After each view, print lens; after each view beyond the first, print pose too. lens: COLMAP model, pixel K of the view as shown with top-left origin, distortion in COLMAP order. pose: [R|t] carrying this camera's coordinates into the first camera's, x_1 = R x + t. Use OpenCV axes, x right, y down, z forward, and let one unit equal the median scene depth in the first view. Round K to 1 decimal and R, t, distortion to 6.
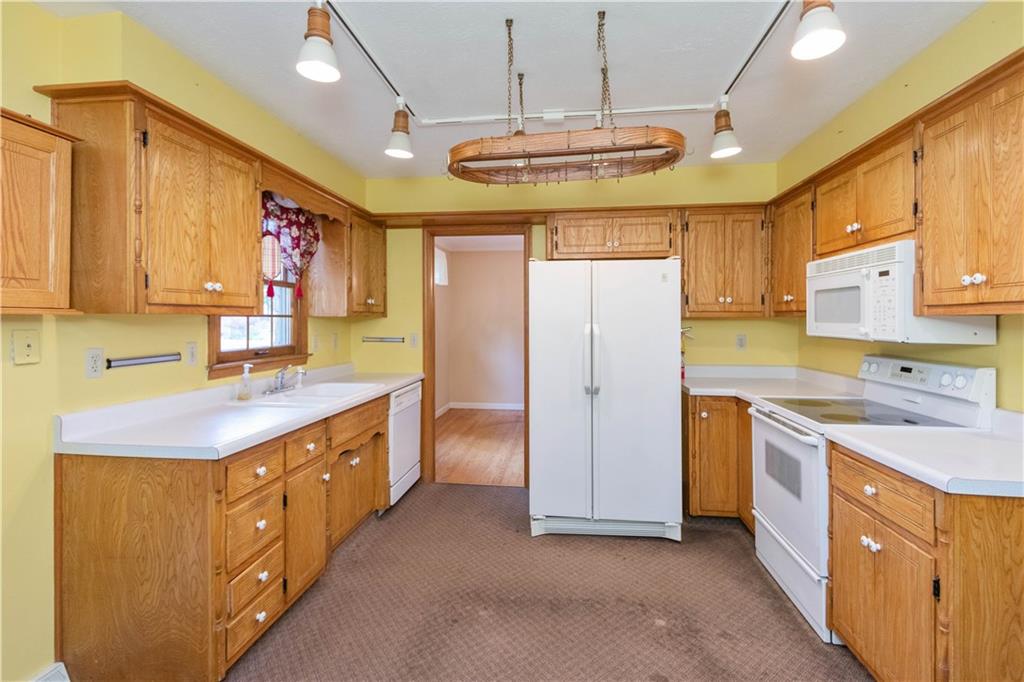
lens RADIAL K [[489.5, 0, 504.4], [0, 489.5, 321.5], [0, 0, 1]] dist [0.001369, 0.000136]
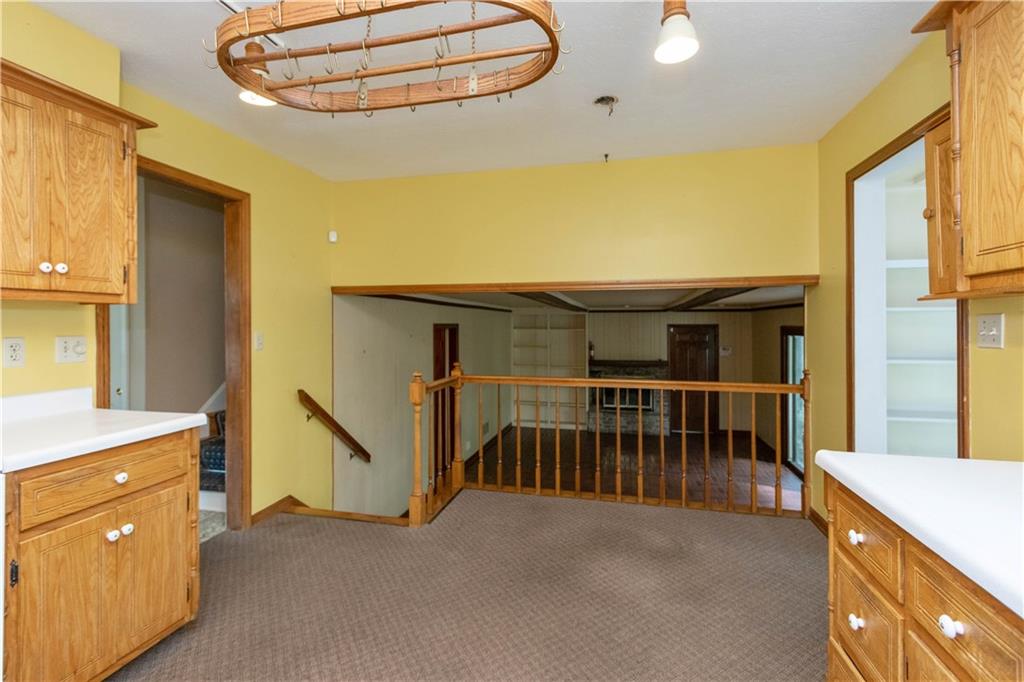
lens RADIAL K [[489.5, 0, 504.4], [0, 489.5, 321.5], [0, 0, 1]] dist [0.001369, 0.000136]
pose [[-0.993927, 0.001227, 0.110038, -0.140095], [0.001017, 0.999998, -0.001962, 0.034860], [-0.110040, -0.001838, -0.993925, 2.002919]]
